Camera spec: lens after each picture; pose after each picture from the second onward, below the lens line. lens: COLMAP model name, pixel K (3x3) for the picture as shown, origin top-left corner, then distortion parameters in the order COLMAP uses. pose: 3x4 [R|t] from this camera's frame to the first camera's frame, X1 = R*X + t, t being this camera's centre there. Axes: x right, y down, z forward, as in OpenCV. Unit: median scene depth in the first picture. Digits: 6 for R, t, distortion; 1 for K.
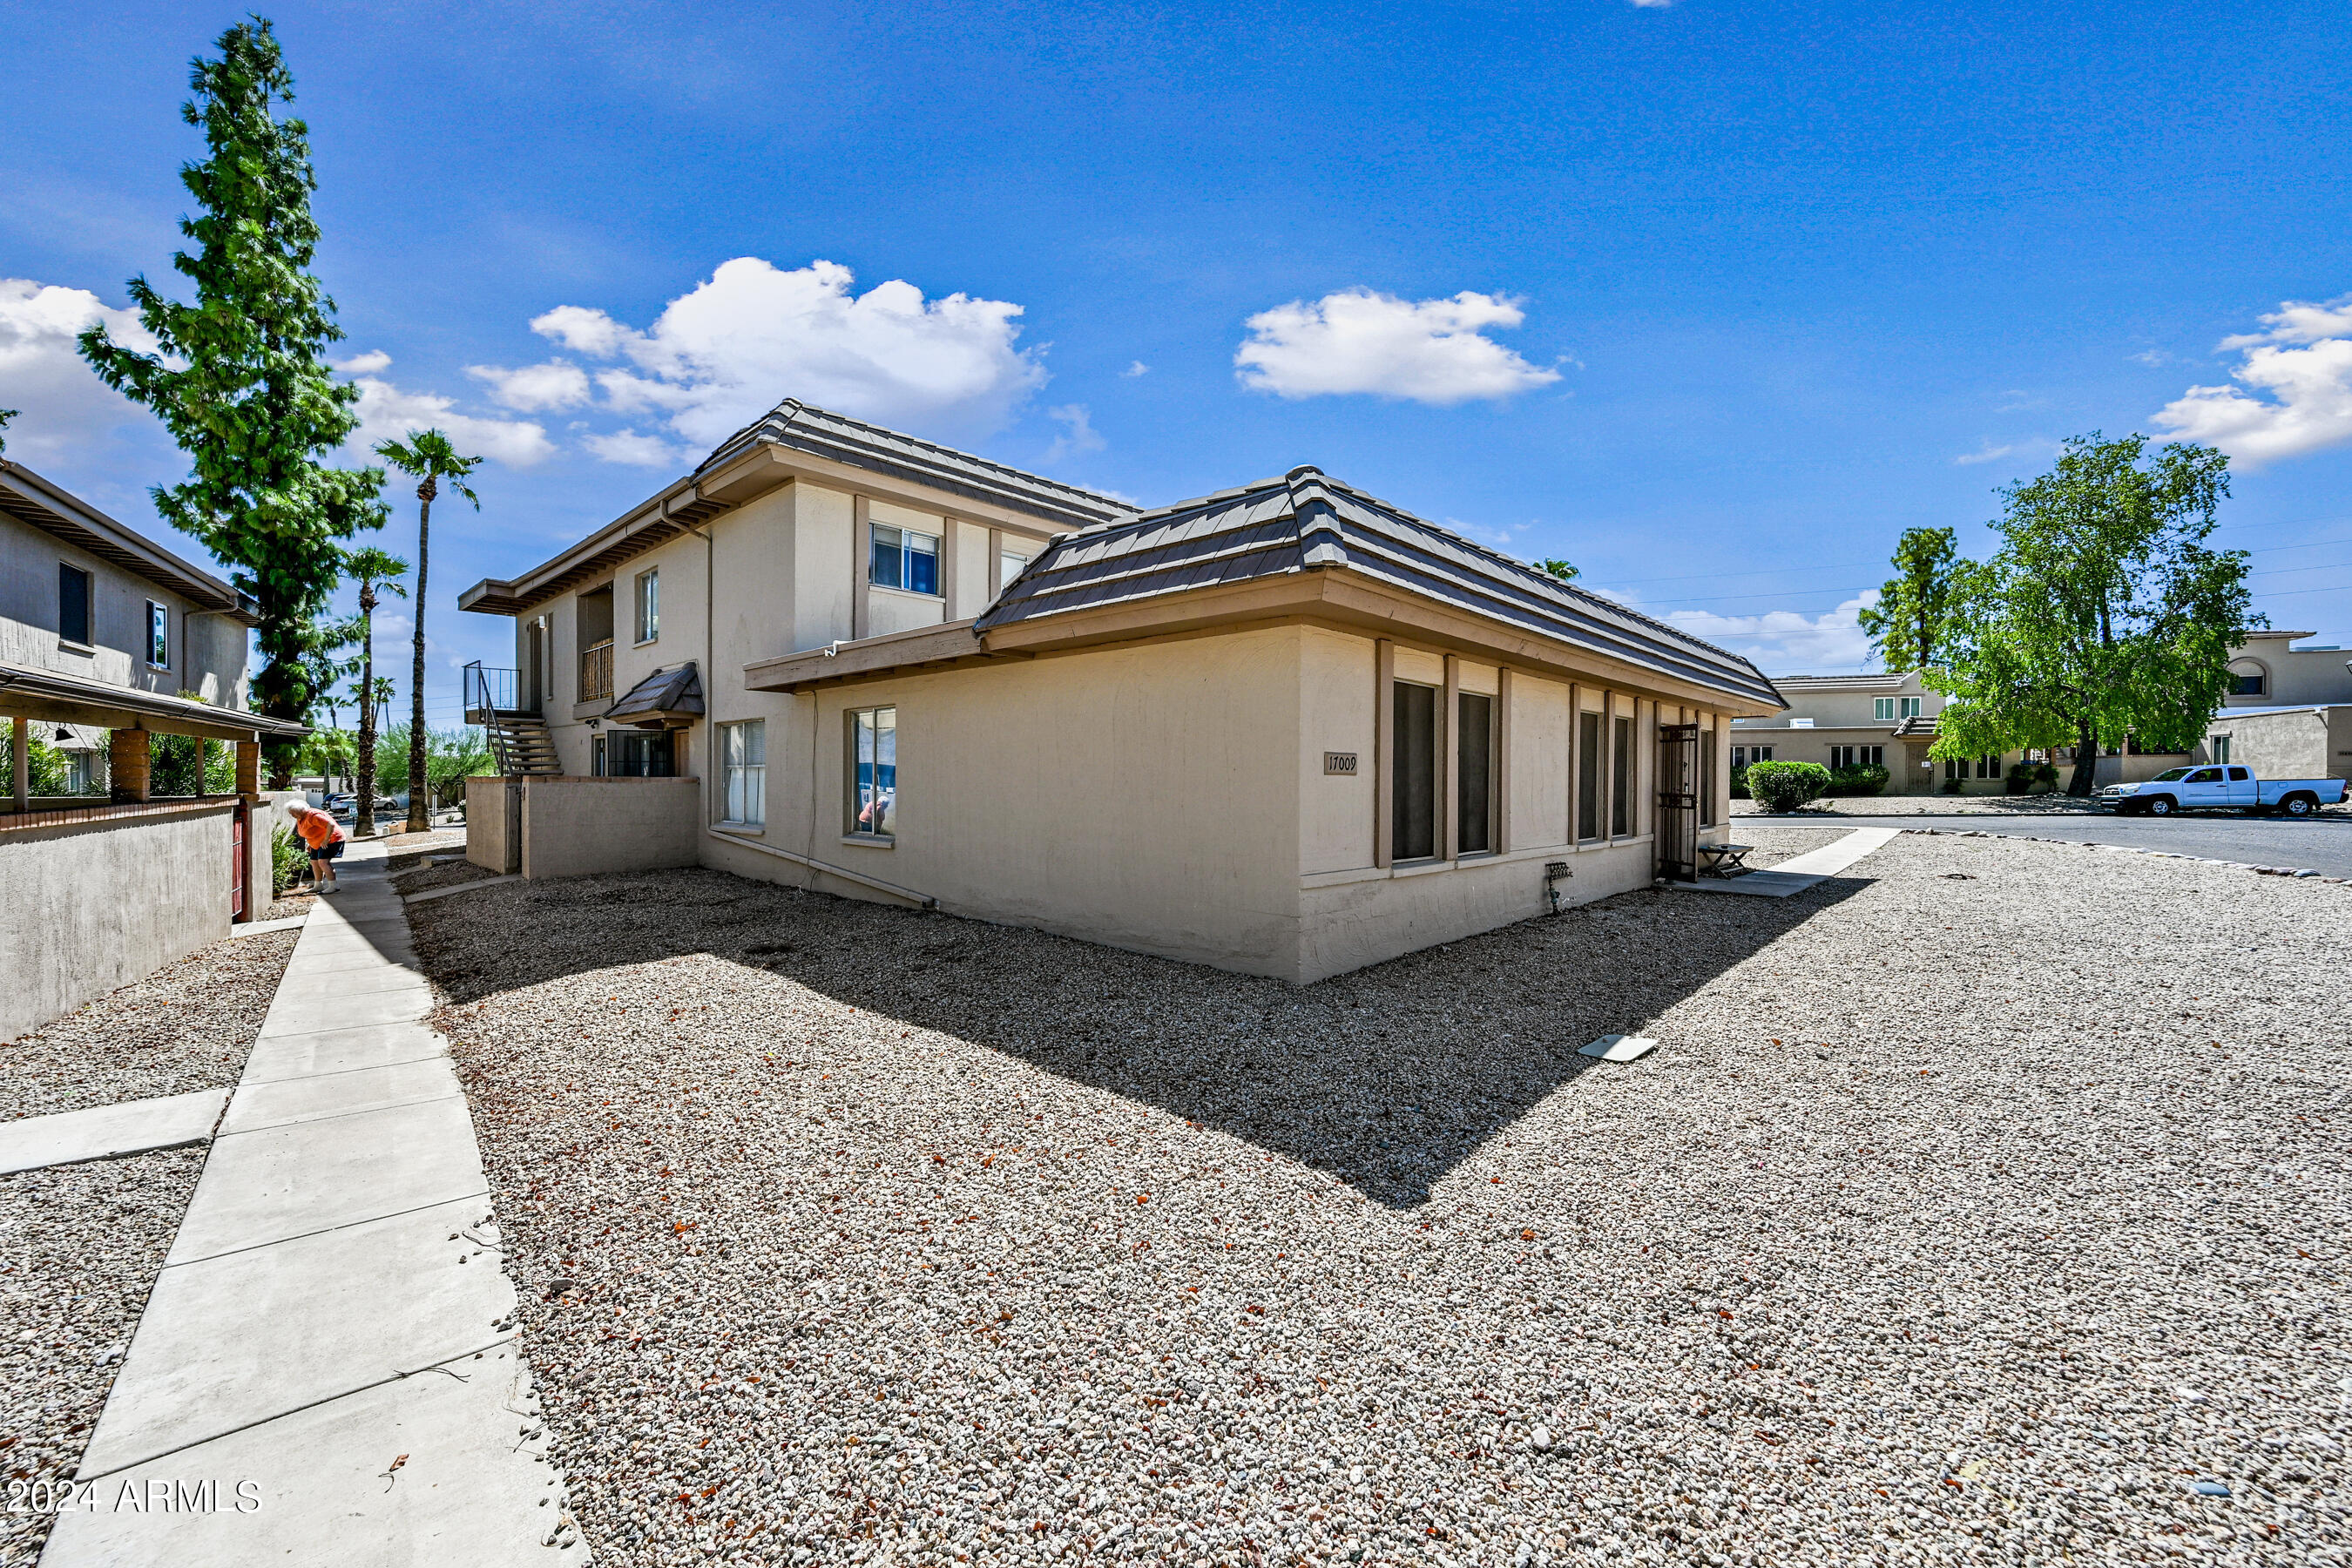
lens RADIAL K [[929.6, 0, 1174.8], [0, 929.6, 774.5], [0, 0, 1]] dist [-0.000317, 0.000338]
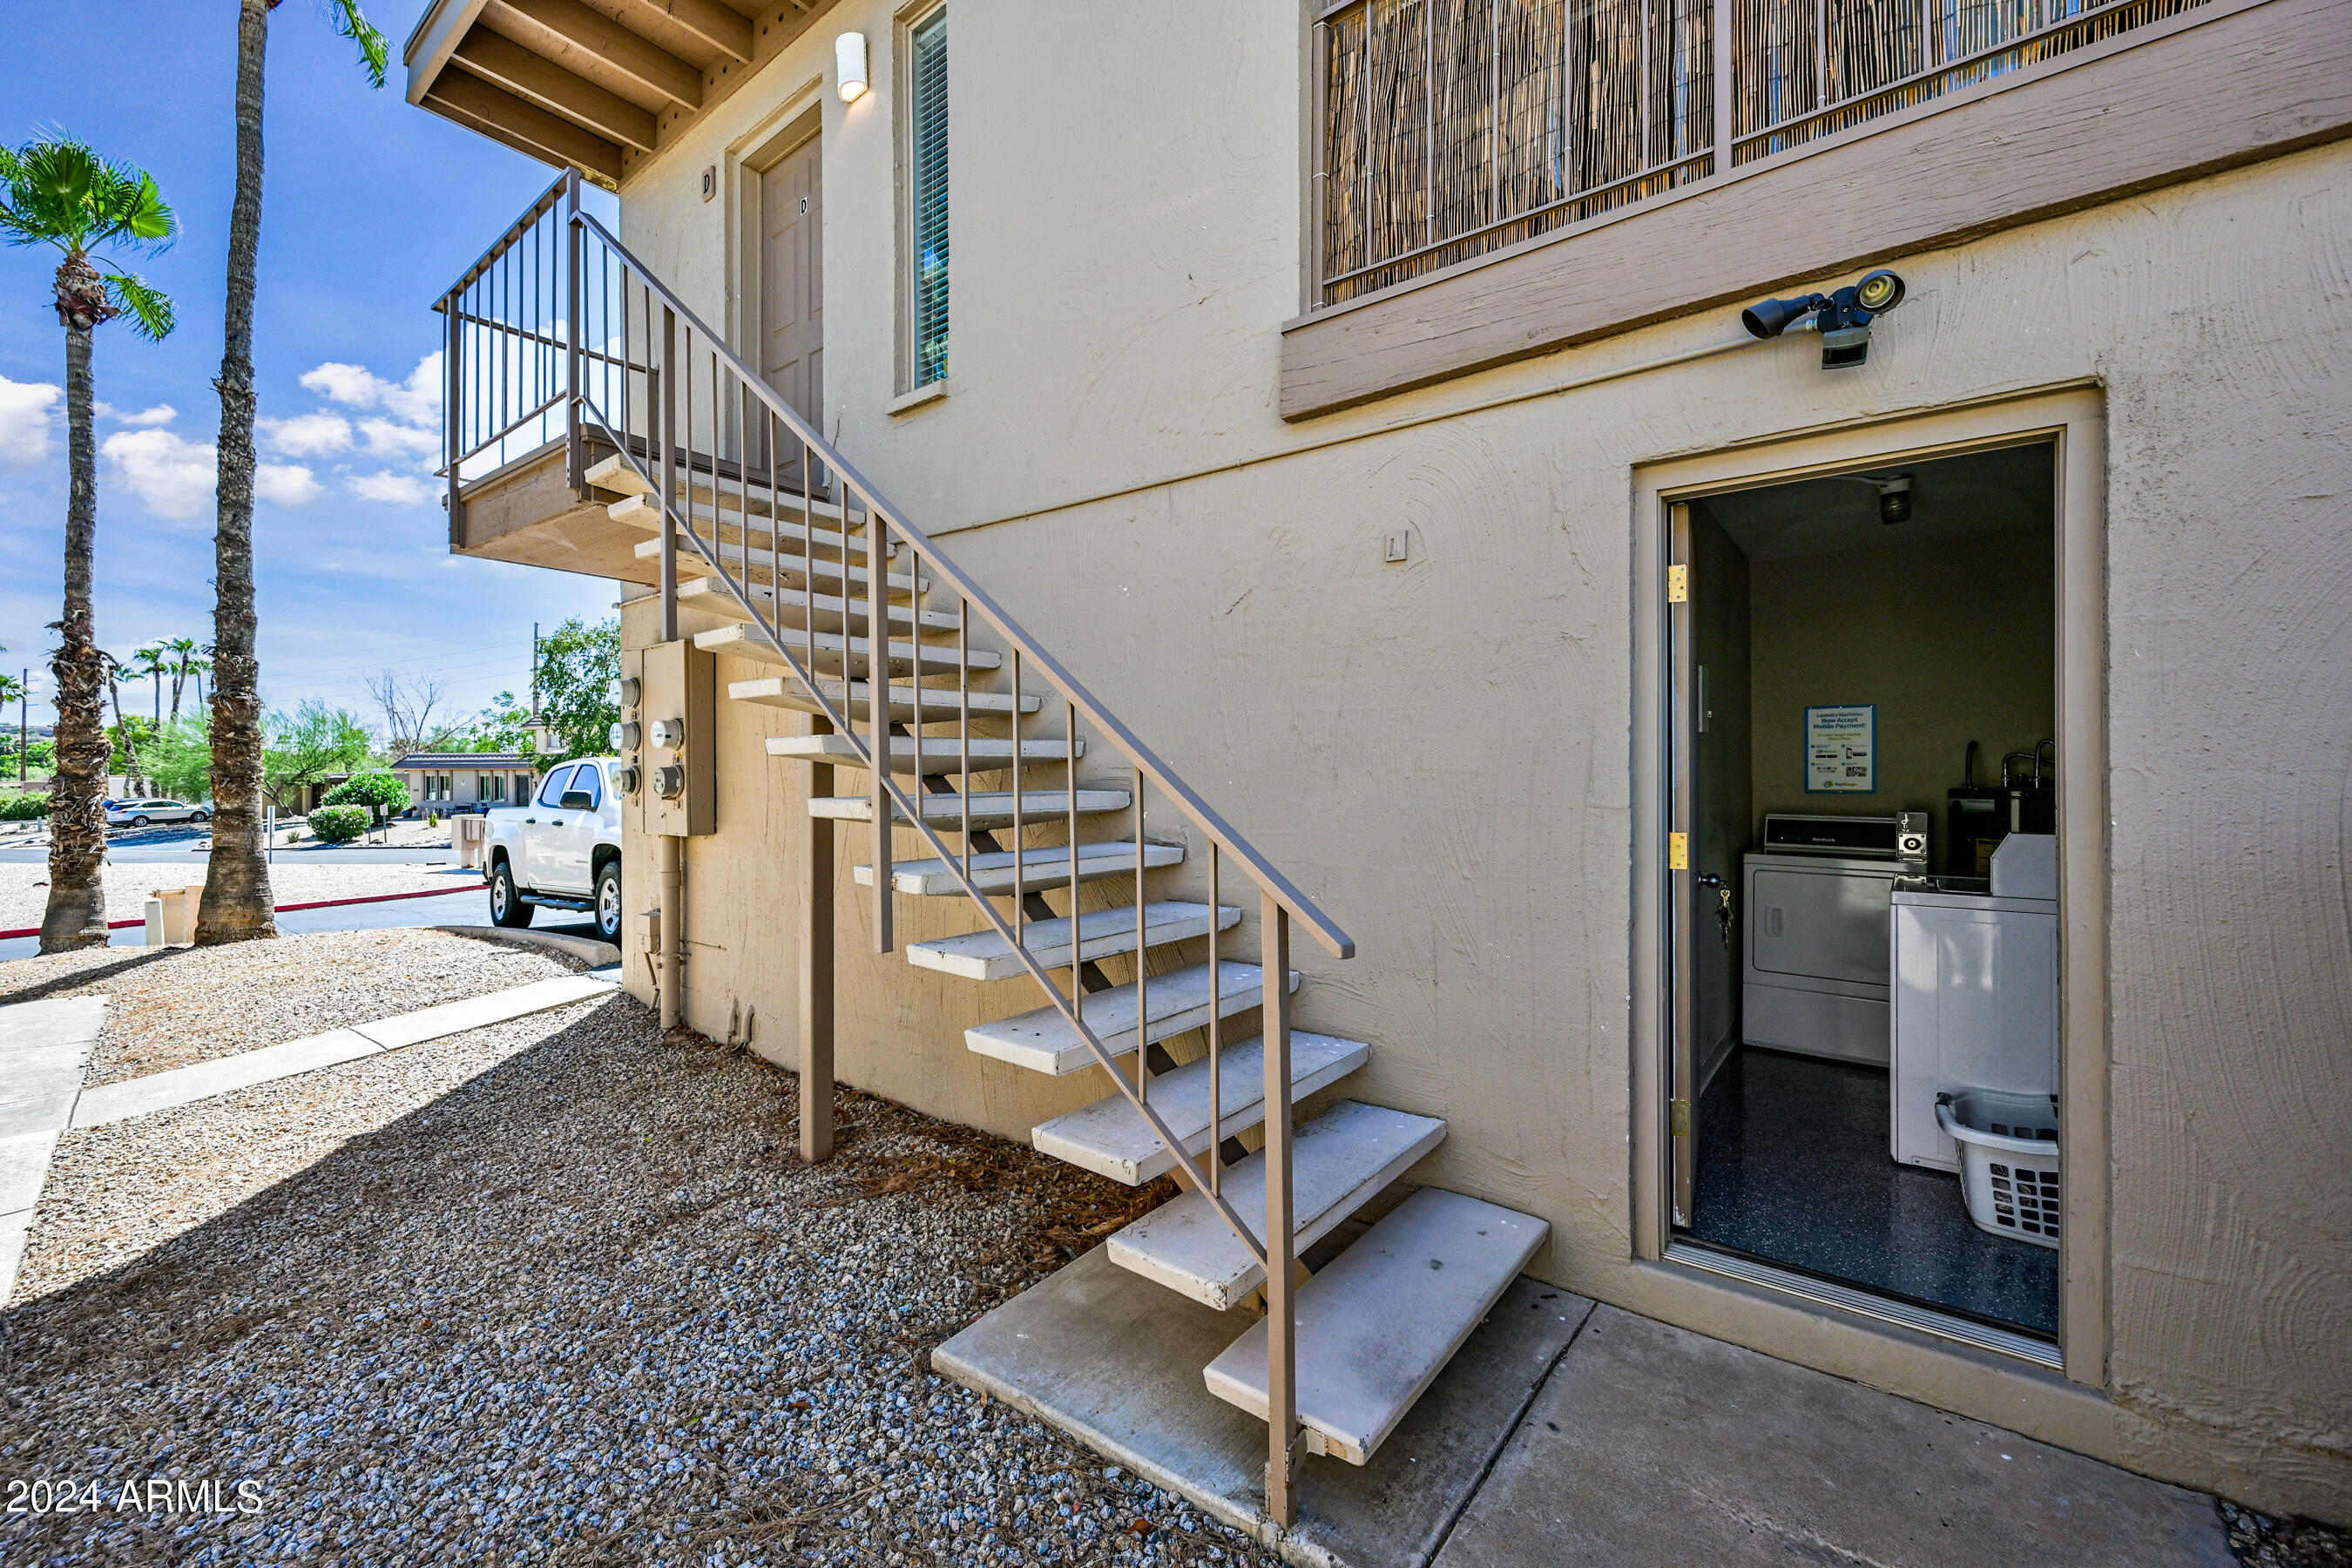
lens RADIAL K [[929.6, 0, 1174.8], [0, 929.6, 774.5], [0, 0, 1]] dist [-0.000317, 0.000338]
pose [[0.994757, -0.003730, 0.102198, -0.476140], [0.003246, 0.999983, 0.004900, 0.000235], [-0.102215, -0.004543, 0.994752, 0.588866]]
